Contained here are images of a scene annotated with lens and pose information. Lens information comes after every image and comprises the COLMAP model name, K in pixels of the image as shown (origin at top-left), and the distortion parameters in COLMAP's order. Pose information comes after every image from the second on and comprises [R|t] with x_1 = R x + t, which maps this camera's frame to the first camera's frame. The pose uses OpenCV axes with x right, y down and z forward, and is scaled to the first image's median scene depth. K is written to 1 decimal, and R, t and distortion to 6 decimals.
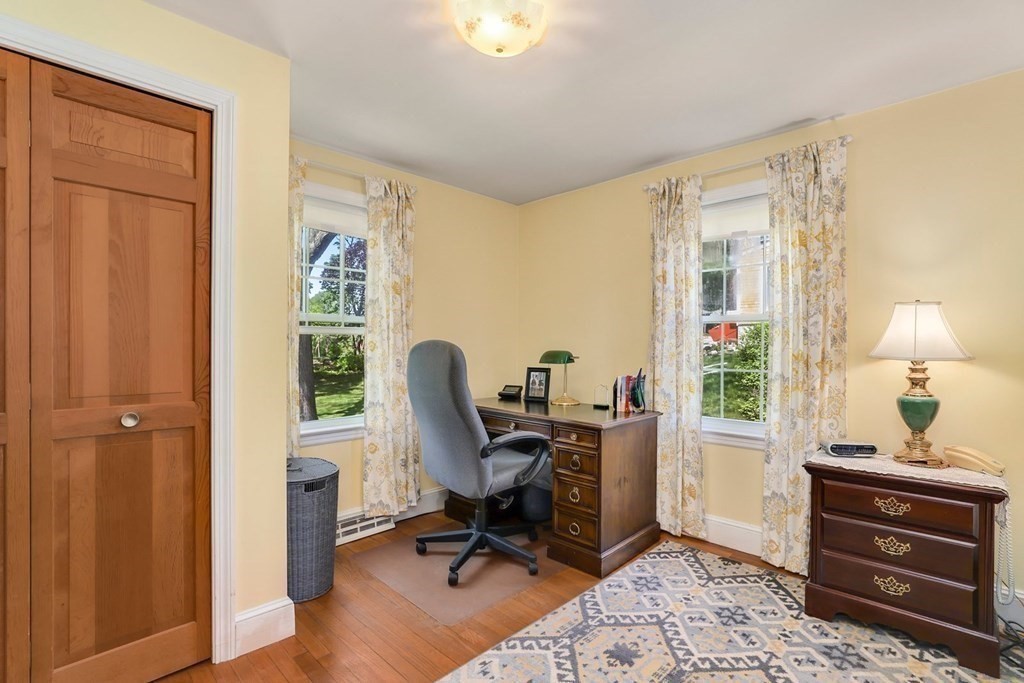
lens RADIAL K [[477.4, 0, 514.9], [0, 477.4, 348.0], [0, 0, 1]] dist [-0.027374, 0.010093]
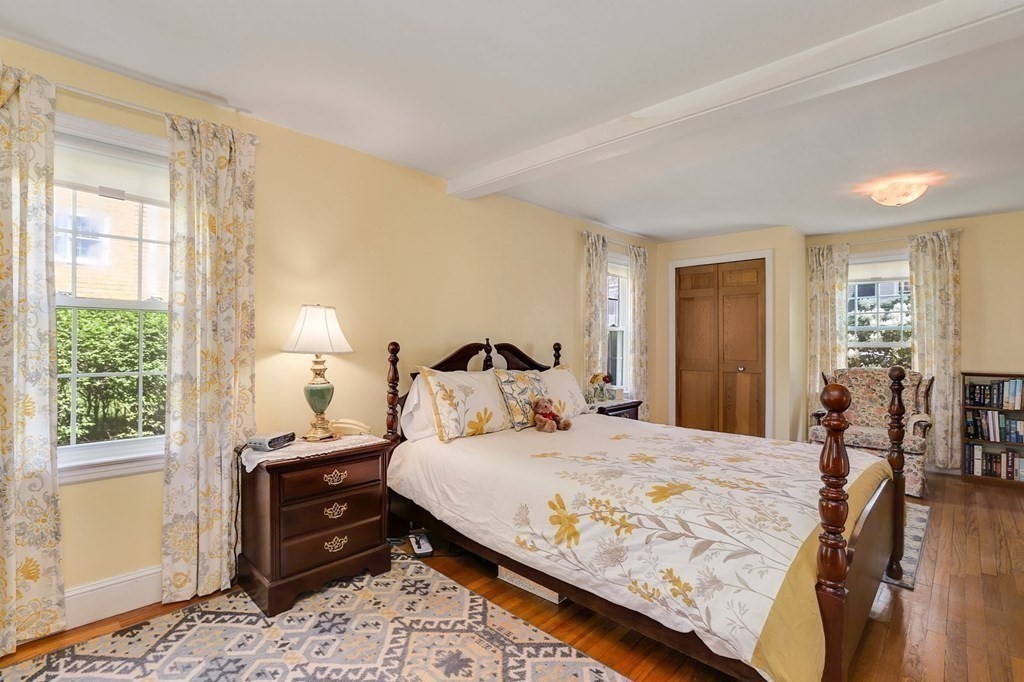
lens RADIAL K [[477.4, 0, 510.5], [0, 477.4, 341.0], [0, 0, 1]] dist [-0.027374, 0.010093]
pose [[0.004764, -0.001492, 0.999988, -0.314413], [-0.001887, 0.999997, 0.001501, -0.009611], [-0.999987, -0.001894, 0.004761, 0.437875]]
